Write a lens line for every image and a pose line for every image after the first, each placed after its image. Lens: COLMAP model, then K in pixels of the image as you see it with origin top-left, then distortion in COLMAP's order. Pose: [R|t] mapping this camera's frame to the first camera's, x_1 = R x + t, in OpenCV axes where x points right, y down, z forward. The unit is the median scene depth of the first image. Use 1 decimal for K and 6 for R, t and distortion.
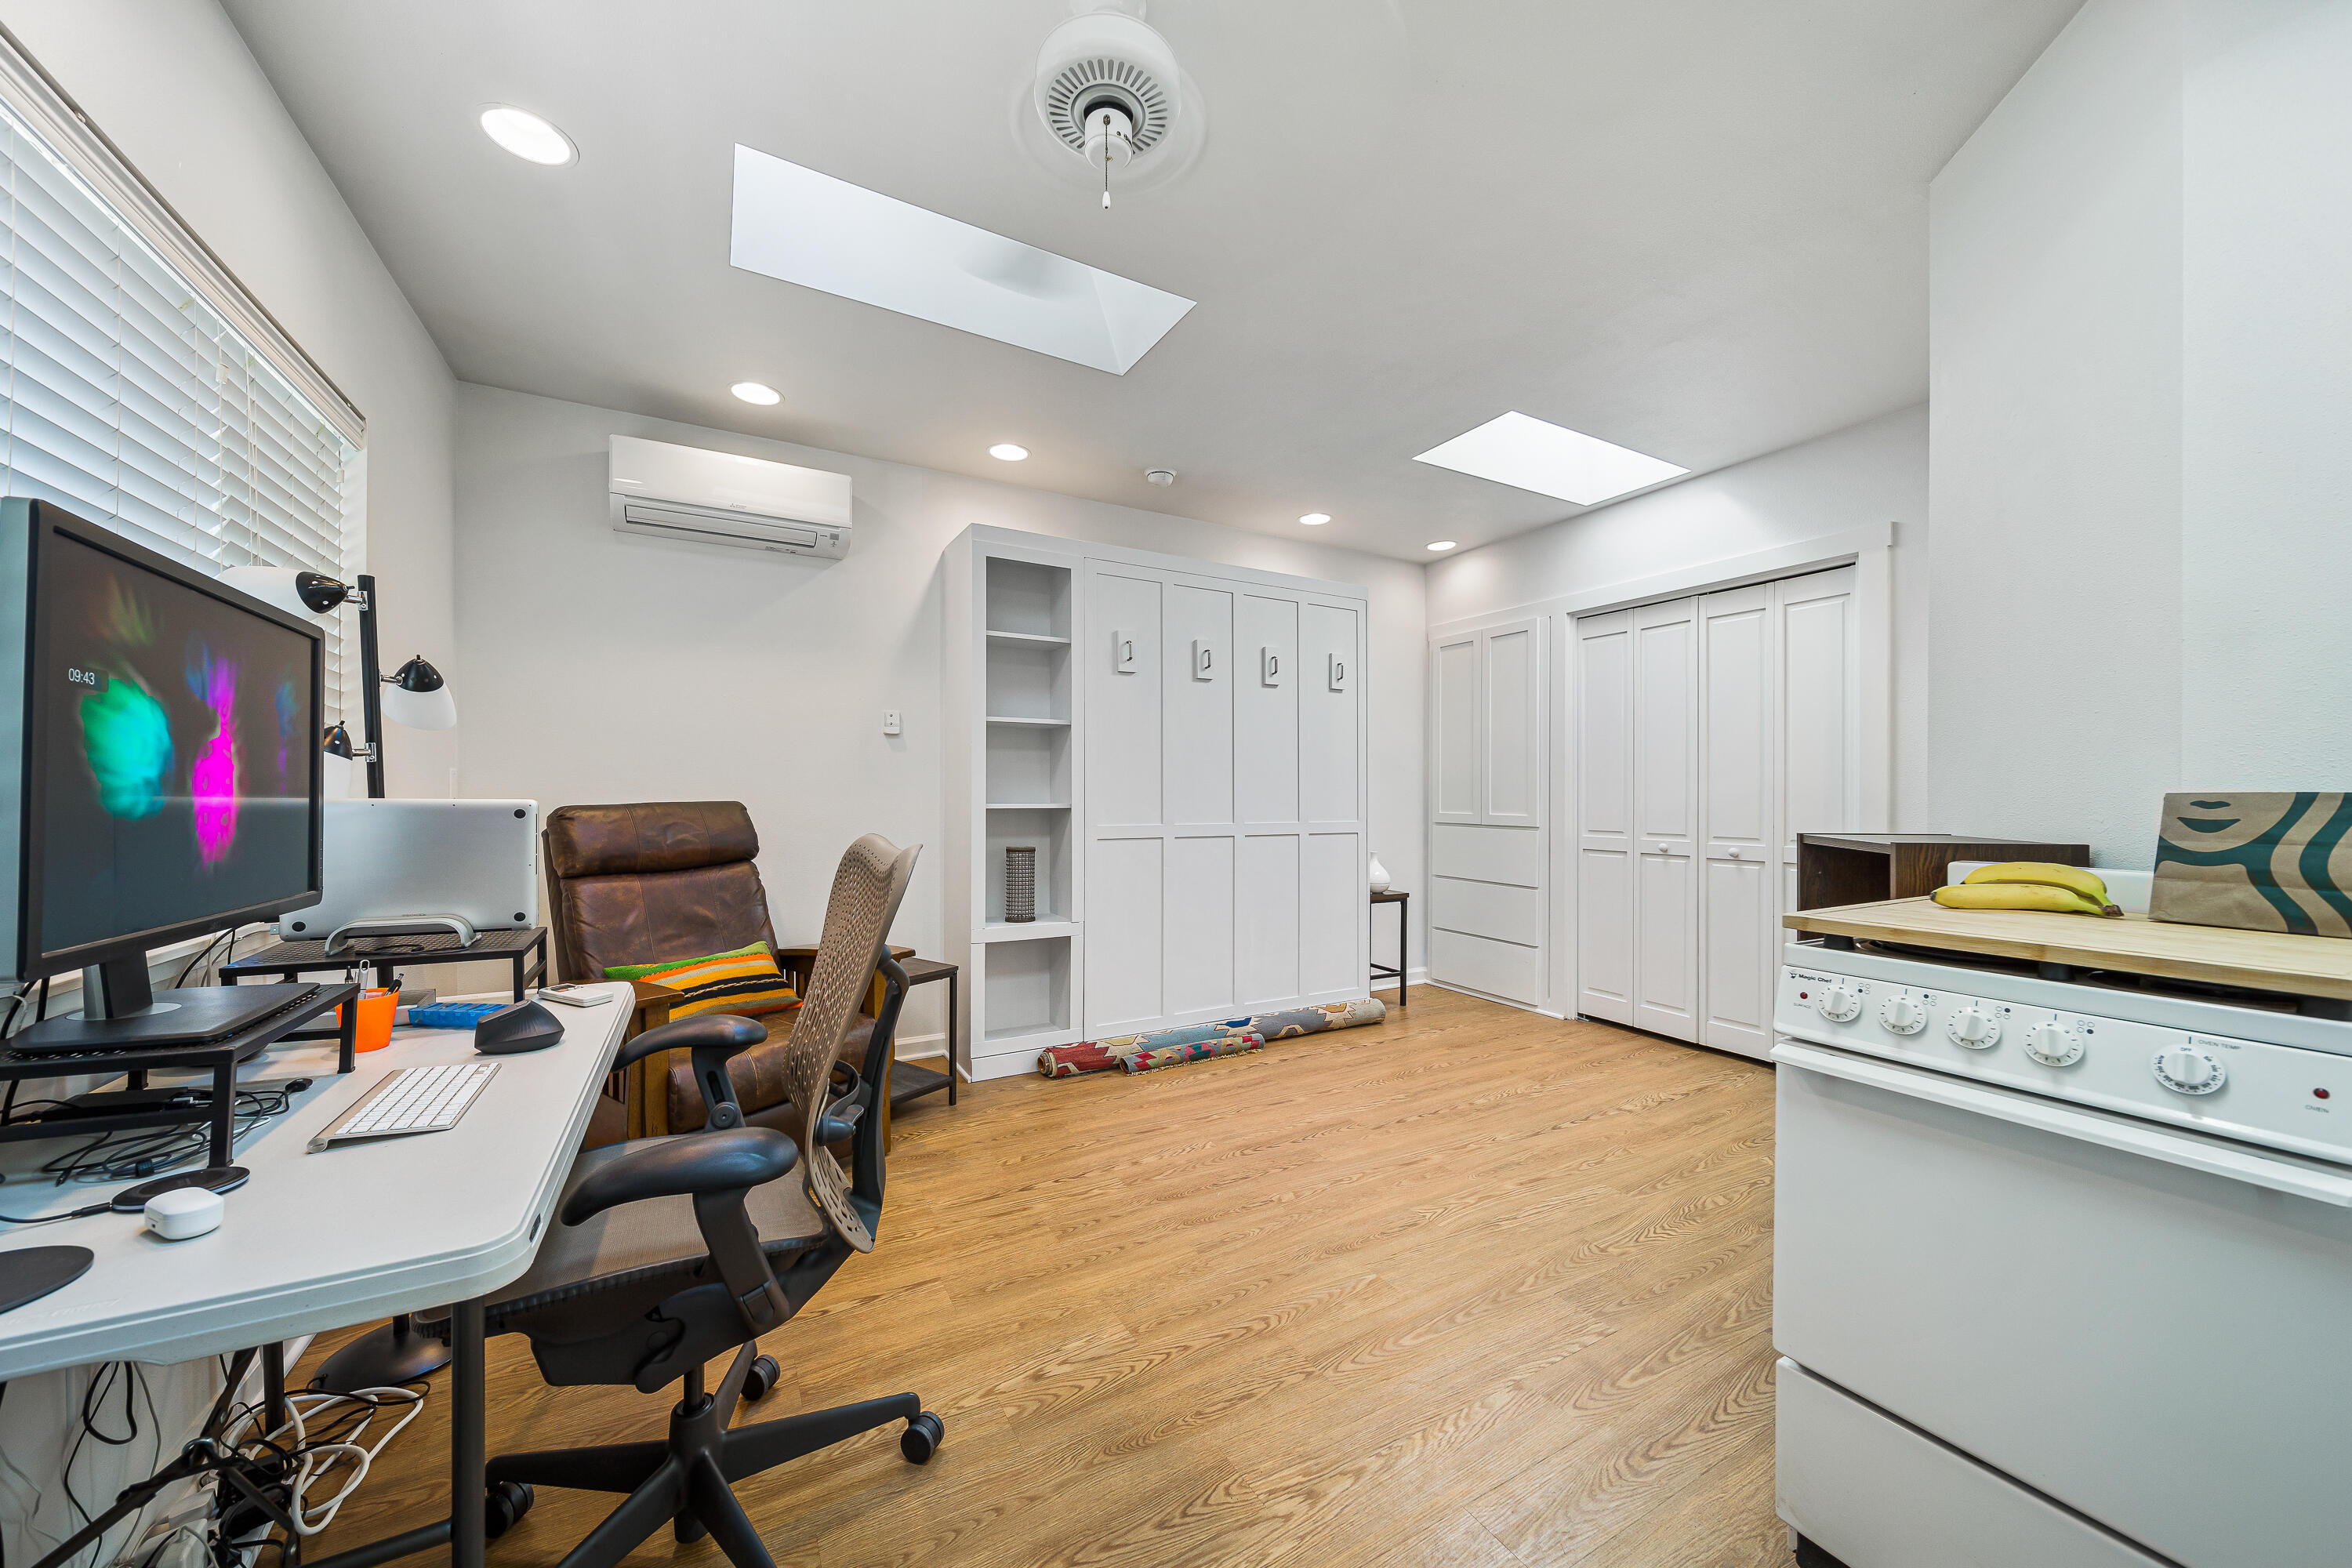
lens RADIAL K [[826.1, 0, 1181.1], [0, 826.1, 794.1], [0, 0, 1]] dist [0.000307, 0.000000]
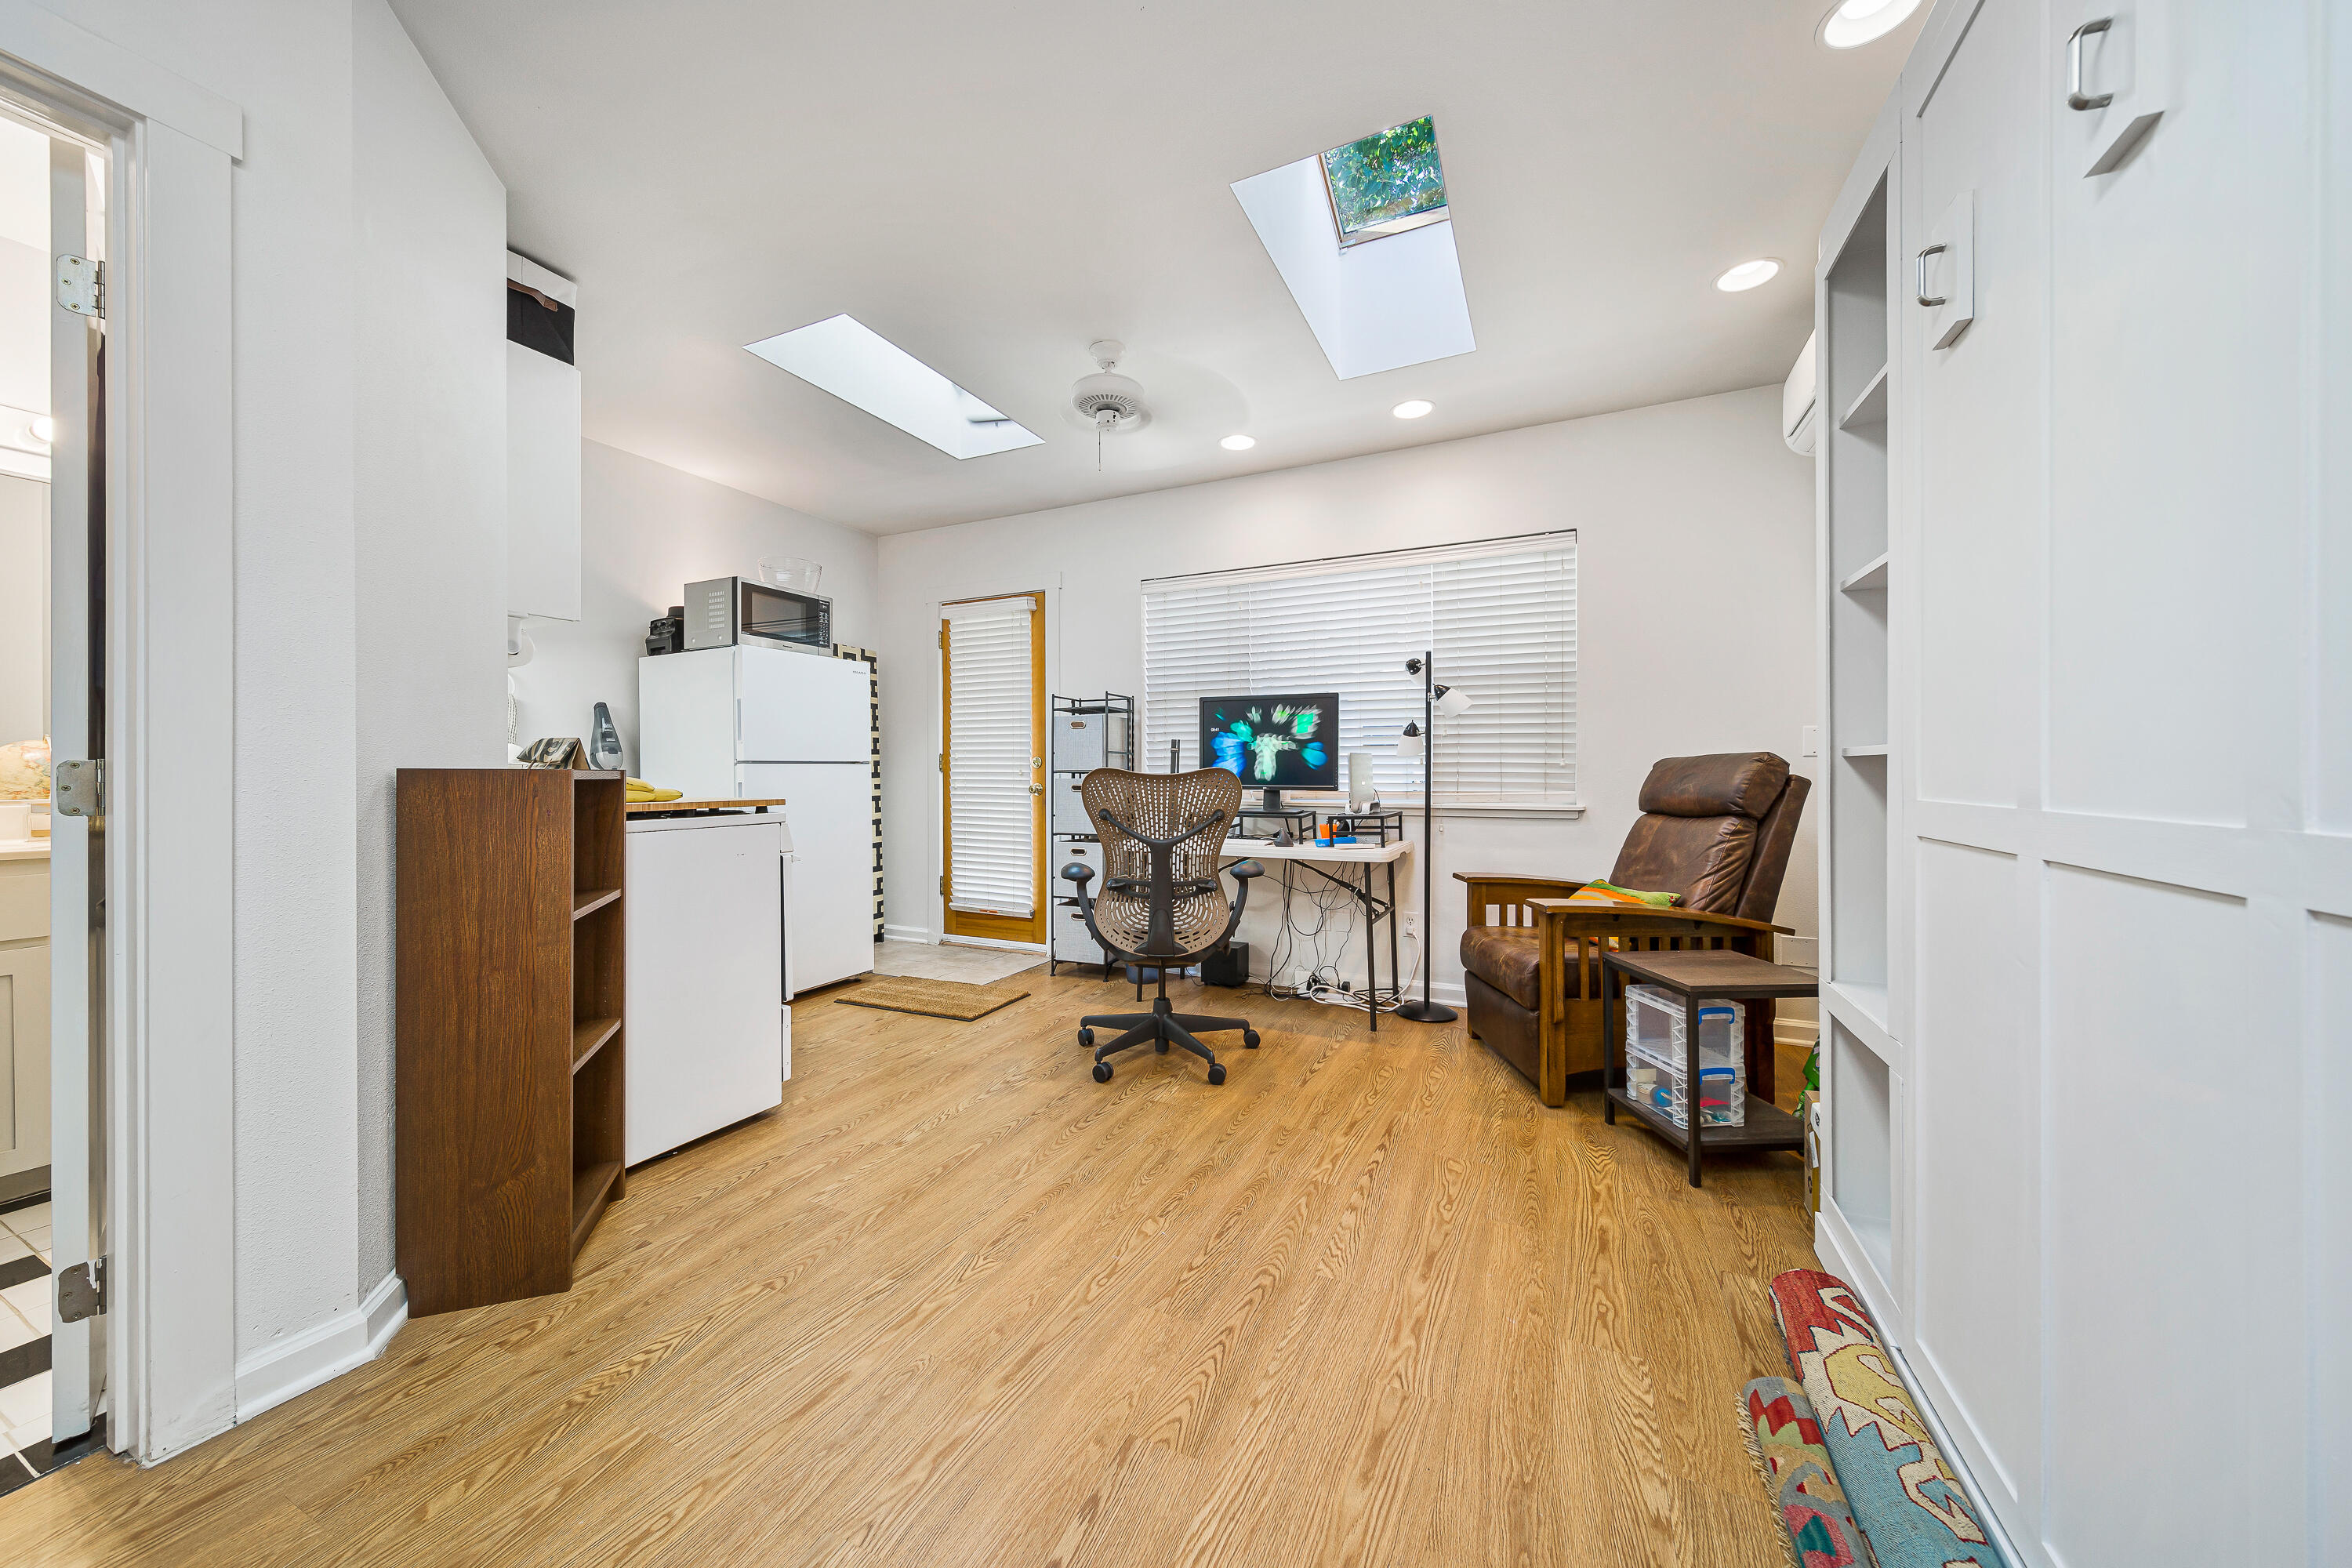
lens RADIAL K [[826.1, 0, 1182.6], [0, 826.1, 774.3], [0, 0, 1]] dist [0.000307, 0.000000]
pose [[-0.812283, 0.001249, -0.583262, 0.631095], [0.002805, 0.999995, -0.001765, 0.046003], [0.583257, -0.003069, -0.812282, 1.837138]]
